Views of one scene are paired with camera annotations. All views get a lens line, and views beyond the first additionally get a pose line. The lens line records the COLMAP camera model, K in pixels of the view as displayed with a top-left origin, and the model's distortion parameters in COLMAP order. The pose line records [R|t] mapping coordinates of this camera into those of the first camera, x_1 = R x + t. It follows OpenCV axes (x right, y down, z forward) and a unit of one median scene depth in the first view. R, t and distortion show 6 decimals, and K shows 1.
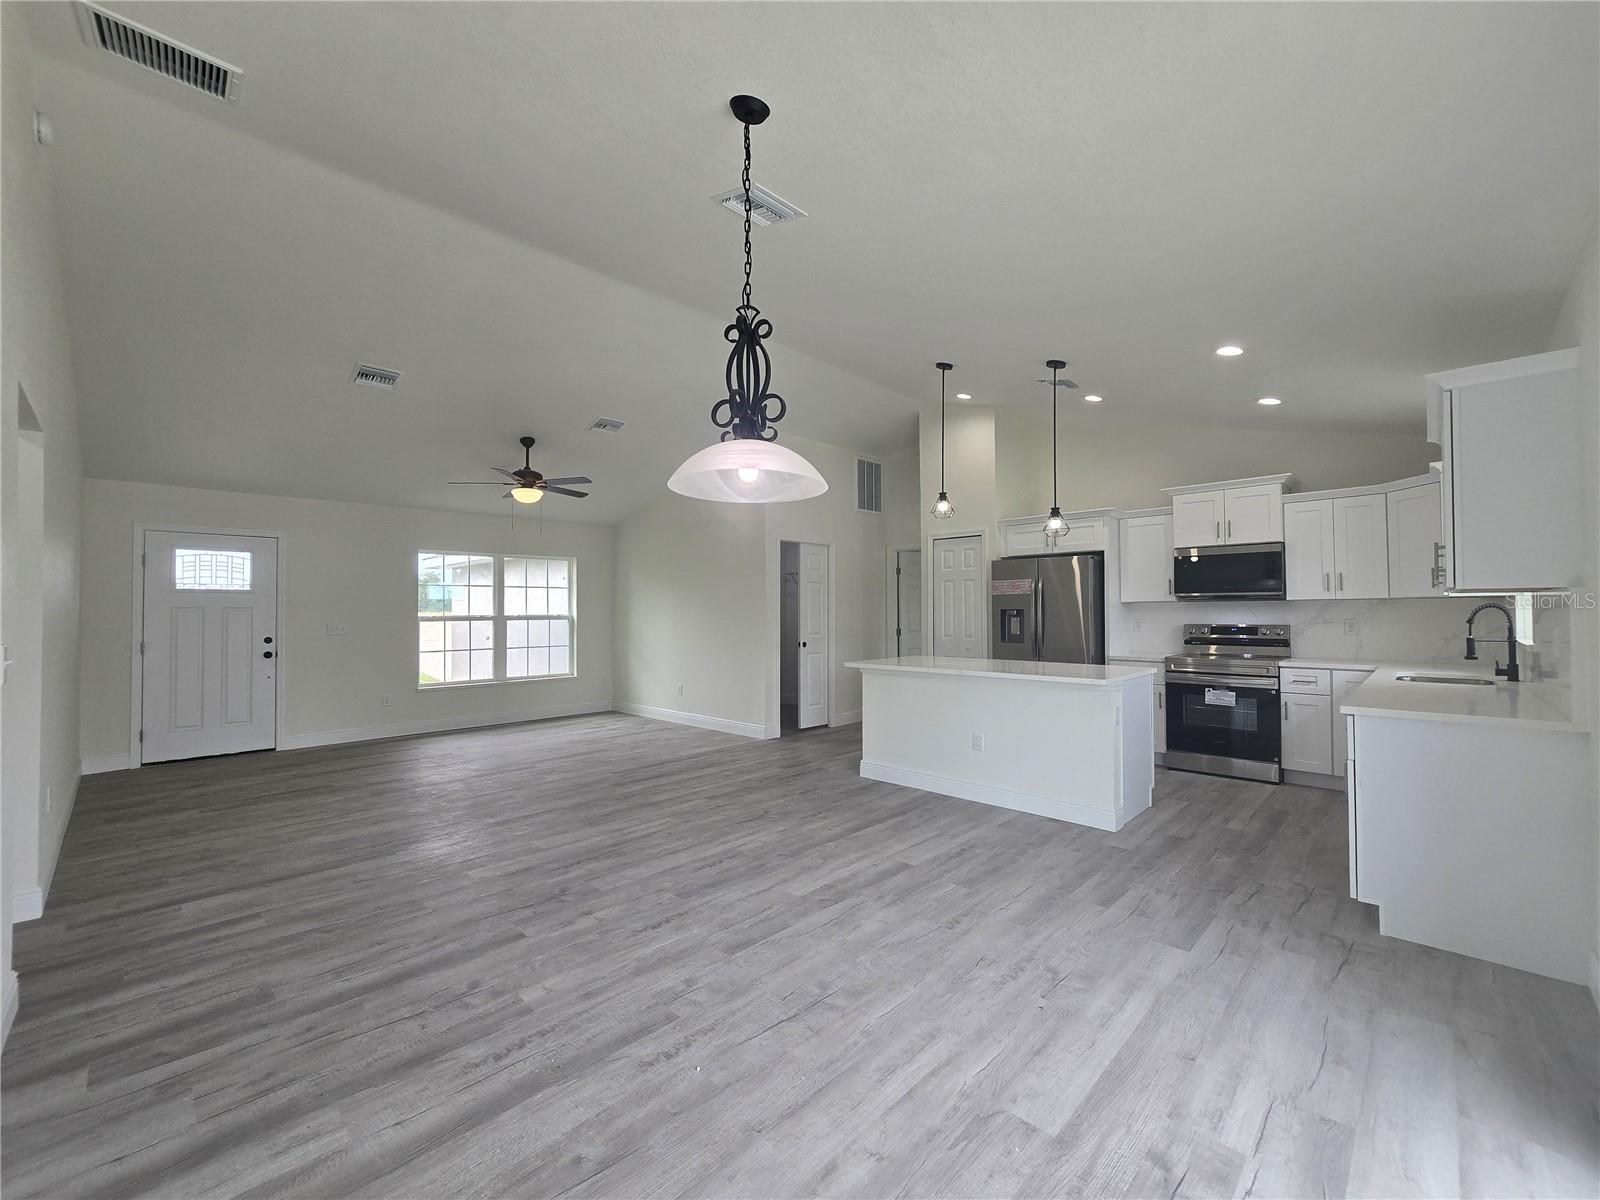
lens RADIAL K [[652.6, 0, 798.9], [0, 652.6, 600.7], [0, 0, 1]] dist [-0.003785, -0.000114]
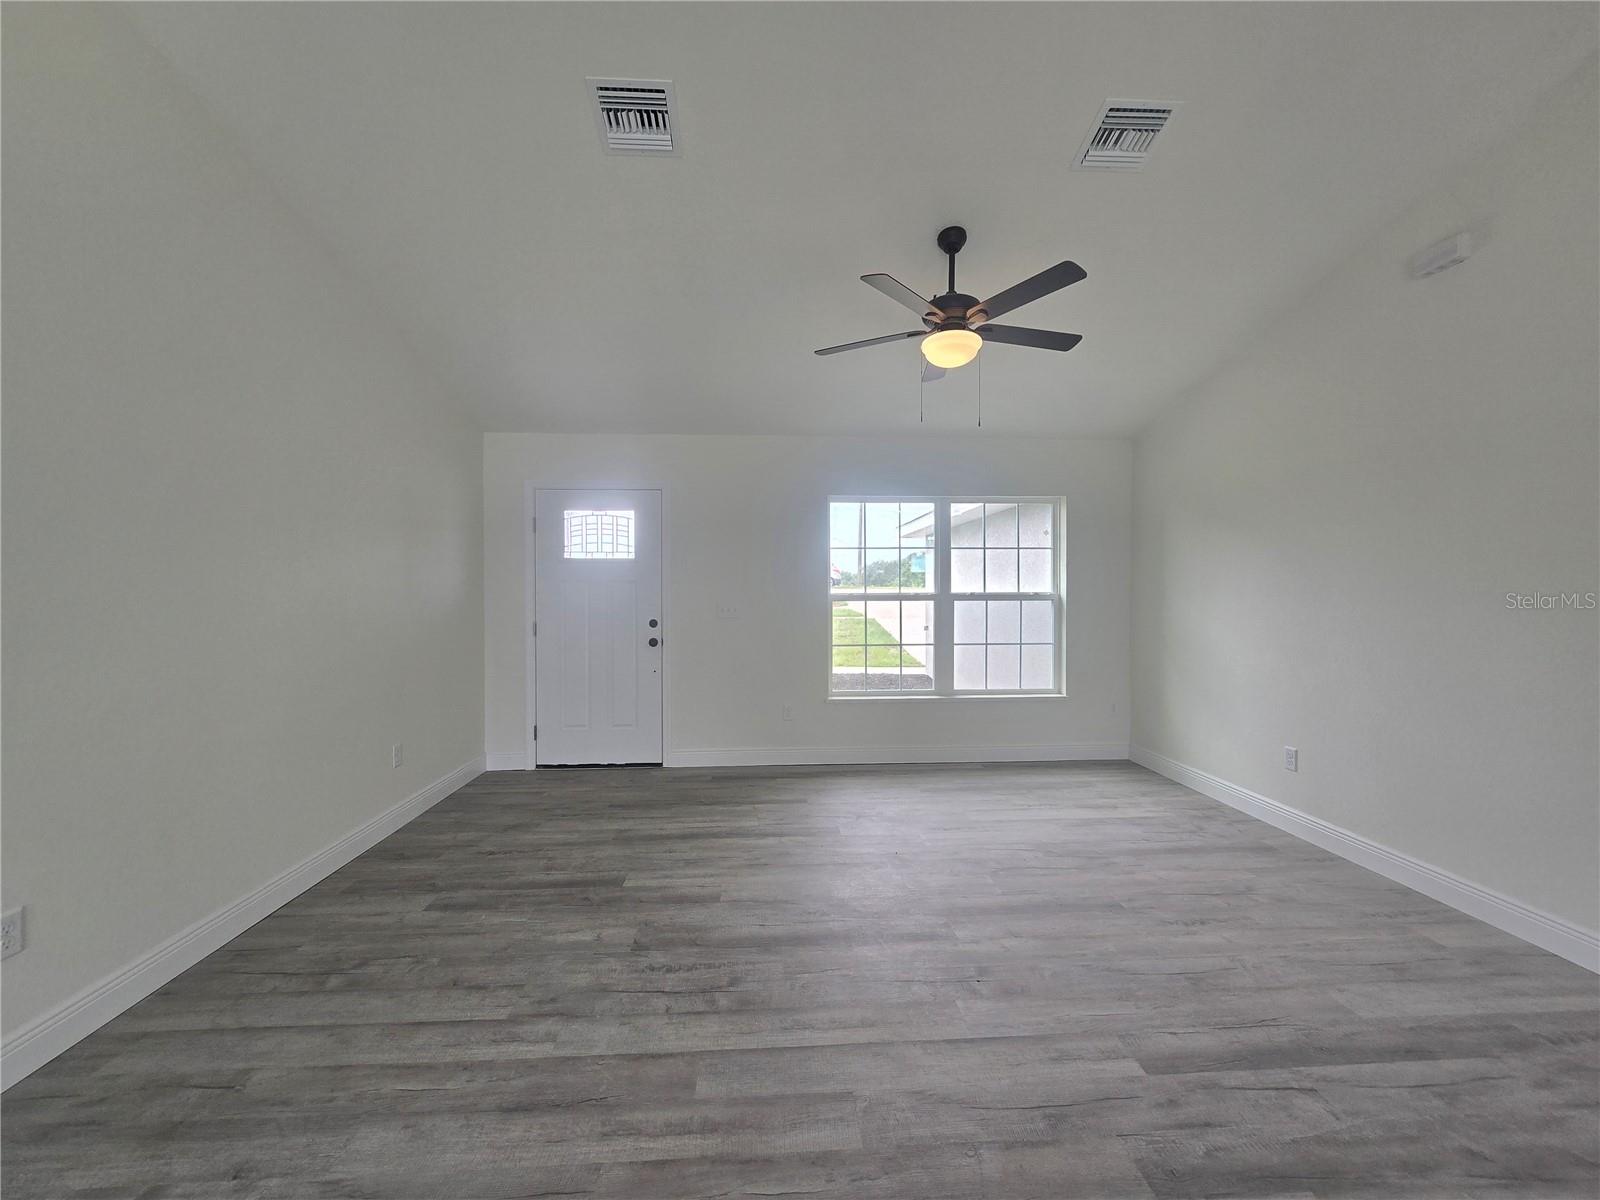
lens RADIAL K [[652.6, 0, 798.5], [0, 652.6, 591.2], [0, 0, 1]] dist [-0.003785, -0.000114]
pose [[0.740323, 0.004141, -0.672238, -0.140935], [0.008878, 0.999834, 0.015936, 0.010059], [0.672192, -0.017766, 0.740163, 0.457936]]
